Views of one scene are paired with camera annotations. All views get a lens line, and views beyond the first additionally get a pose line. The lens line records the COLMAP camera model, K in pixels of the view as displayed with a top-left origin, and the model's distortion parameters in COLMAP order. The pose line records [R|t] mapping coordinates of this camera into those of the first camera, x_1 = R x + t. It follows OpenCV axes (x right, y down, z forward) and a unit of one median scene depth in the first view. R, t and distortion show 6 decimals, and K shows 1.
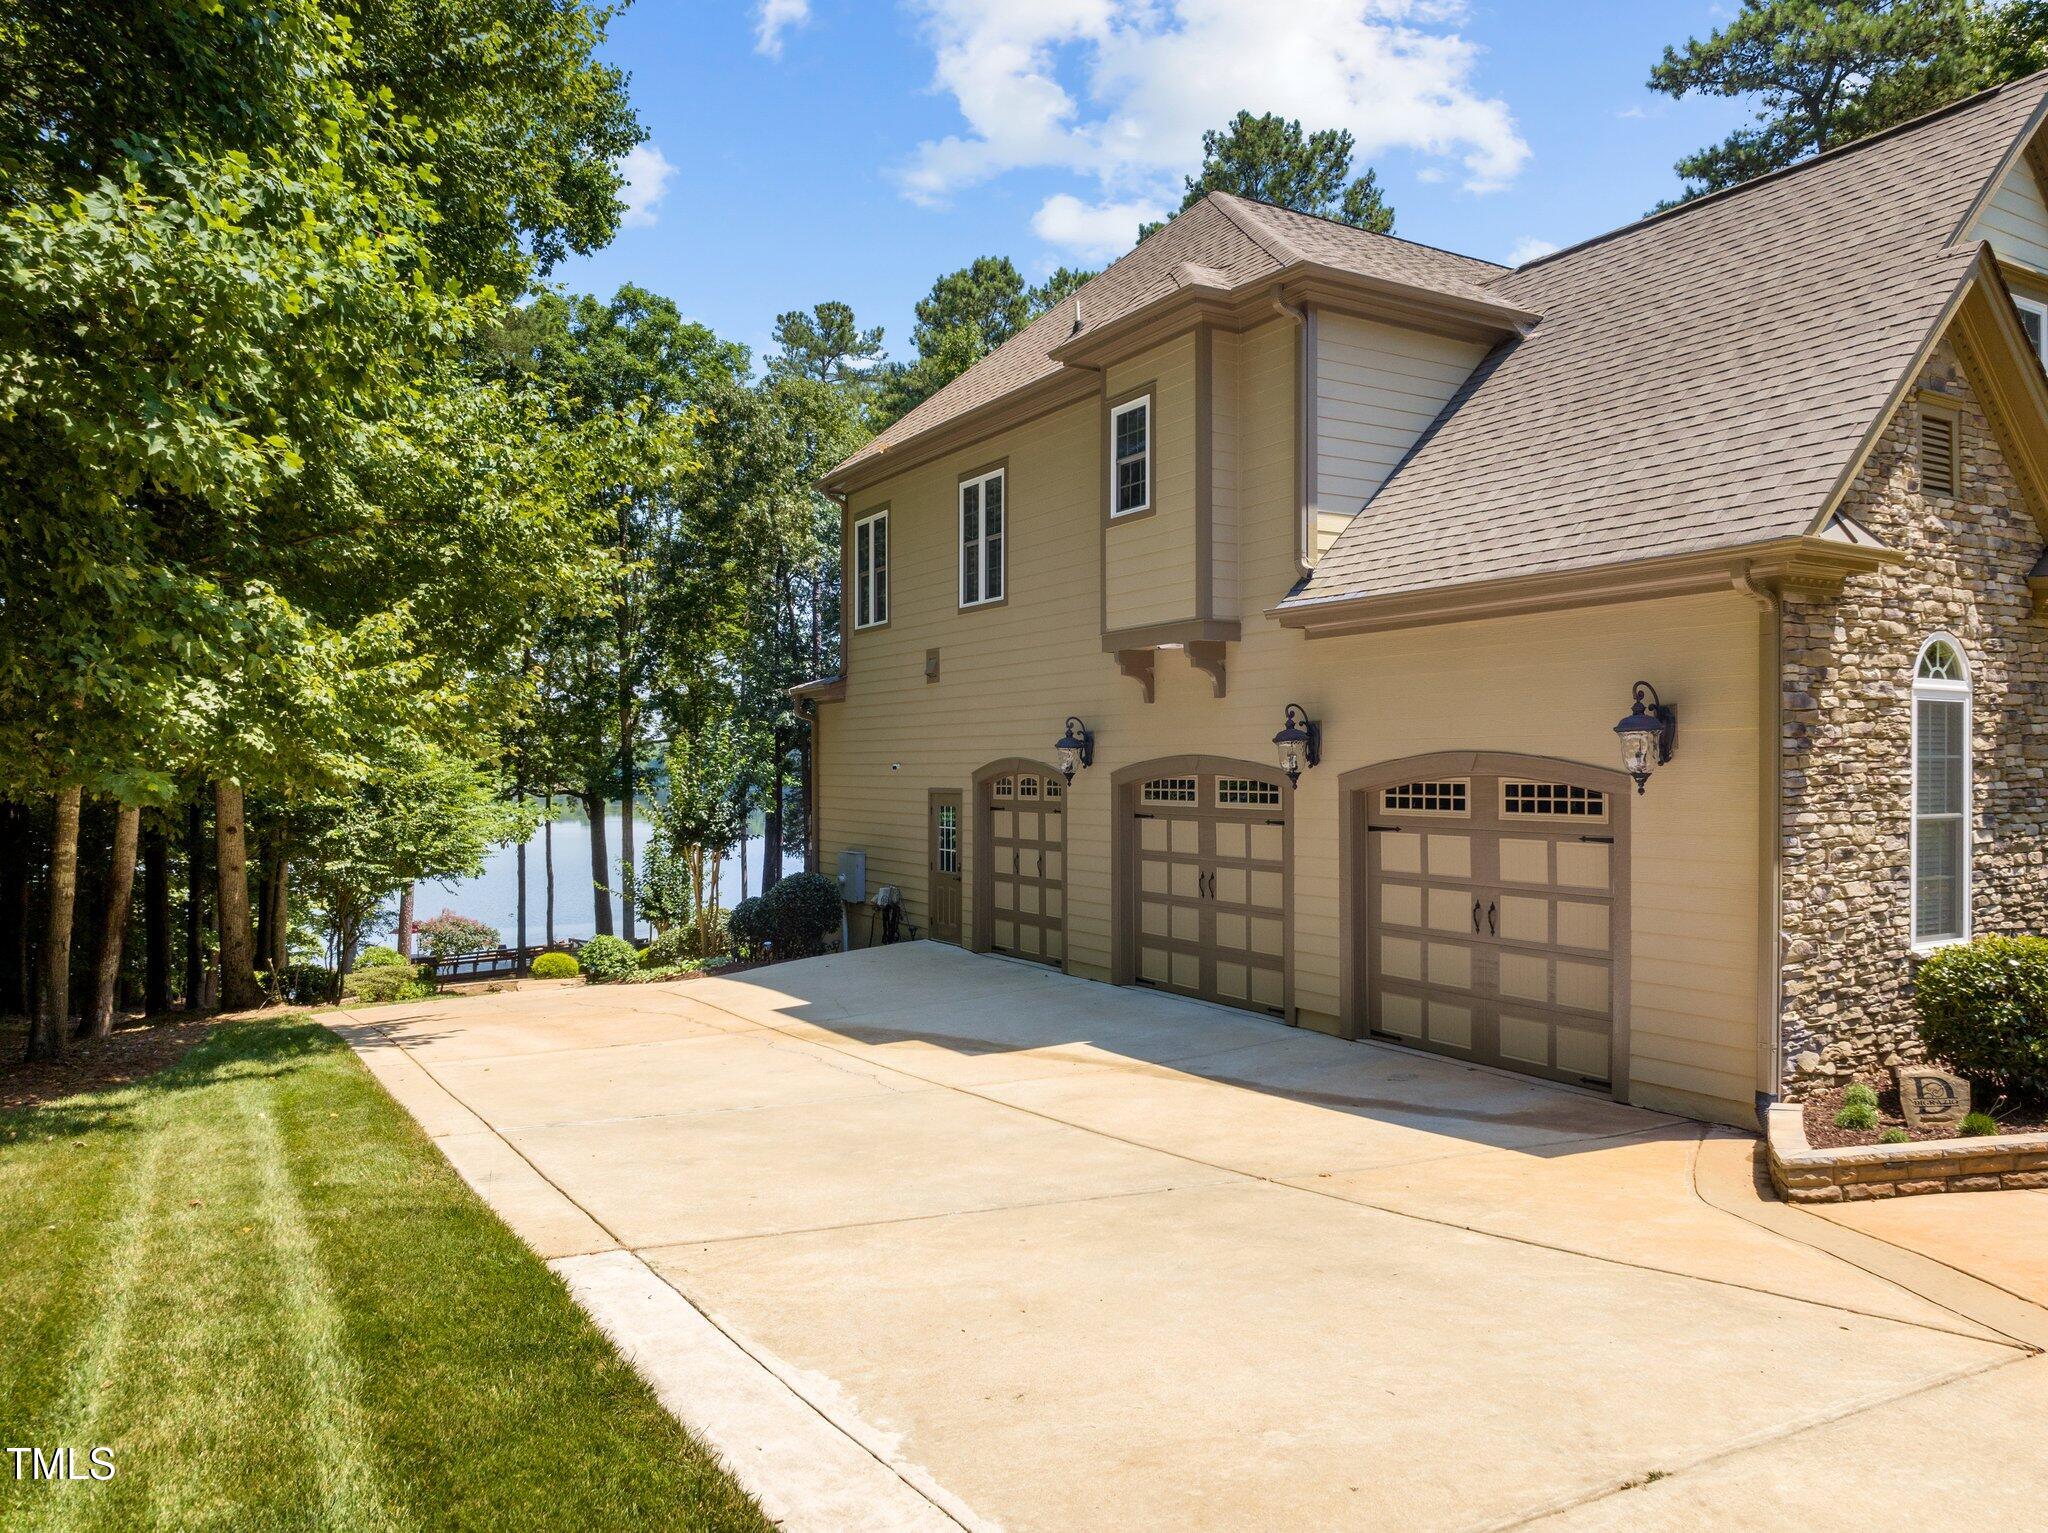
lens RADIAL K [[1441.0, 0, 1031.0], [0, 1441.0, 773.6], [0, 0, 1]] dist [-0.029903, -0.005307]
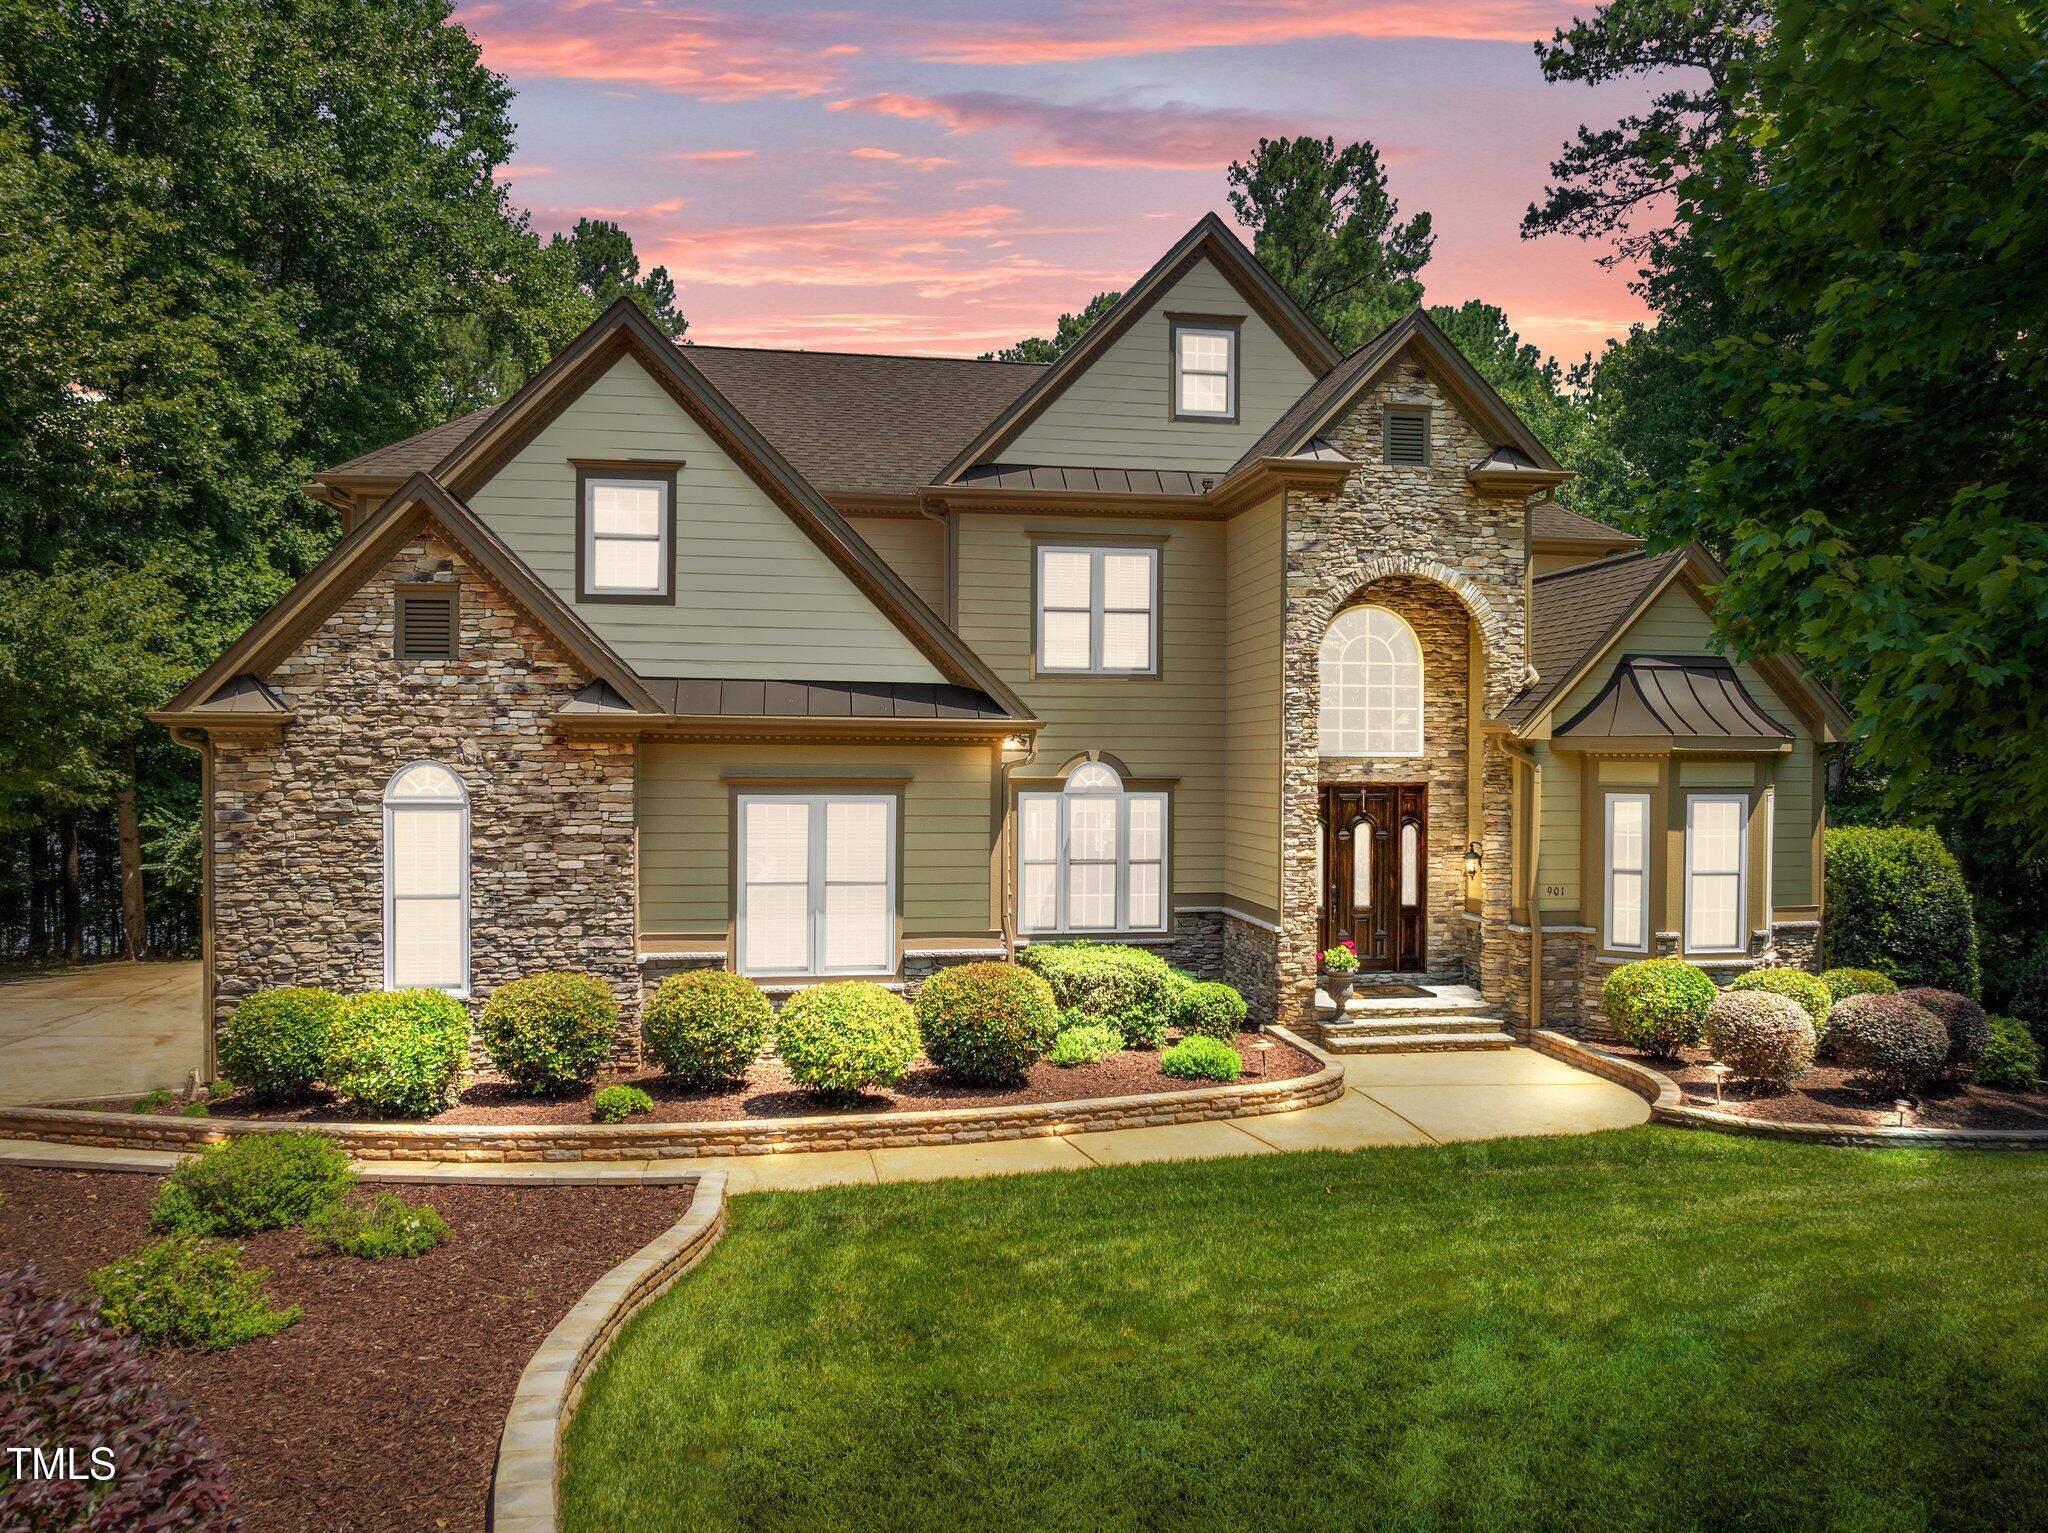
lens RADIAL K [[1423.8, 0, 1038.5], [0, 1423.8, 773.2], [0, 0, 1]] dist [-0.034793, -0.001501]
pose [[0.930446, 0.014330, -0.366148, 1.735853], [-0.007843, 0.999785, 0.019197, -0.122293], [0.366344, -0.014990, 0.930359, -0.033202]]
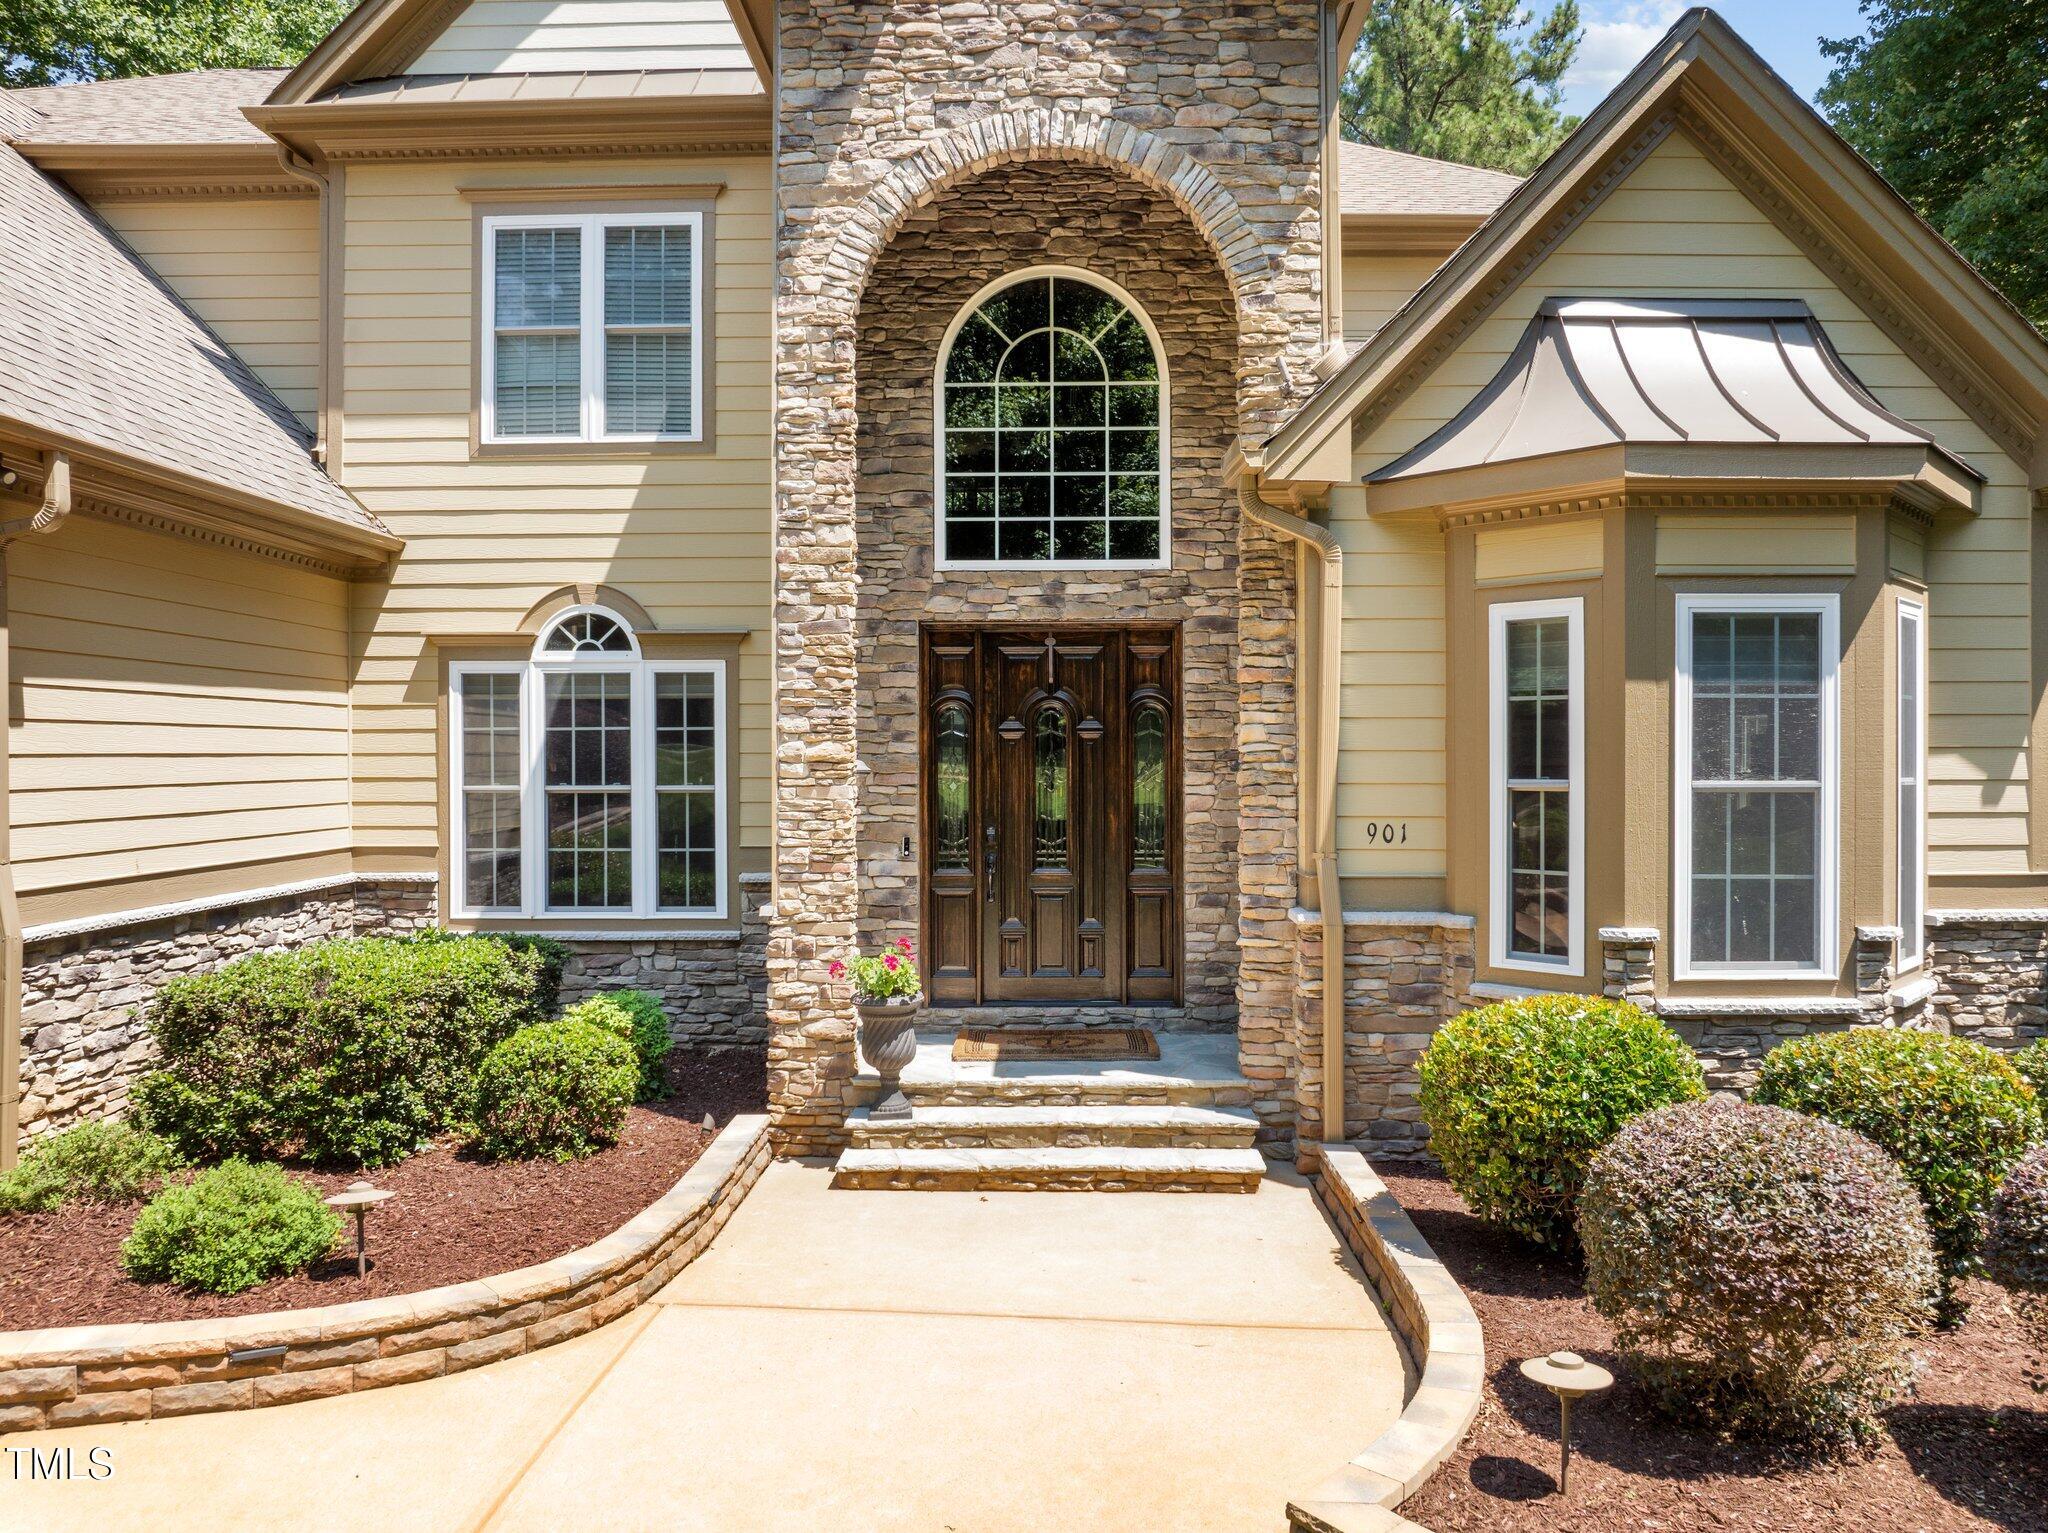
lens RADIAL K [[1441.0, 0, 1038.3], [0, 1441.0, 763.6], [0, 0, 1]] dist [-0.029903, -0.005307]
pose [[0.853387, 0.004488, -0.521259, 1.937219], [0.001154, 0.999944, 0.010500, 0.004442], [0.521277, -0.009563, 0.853334, 1.046530]]
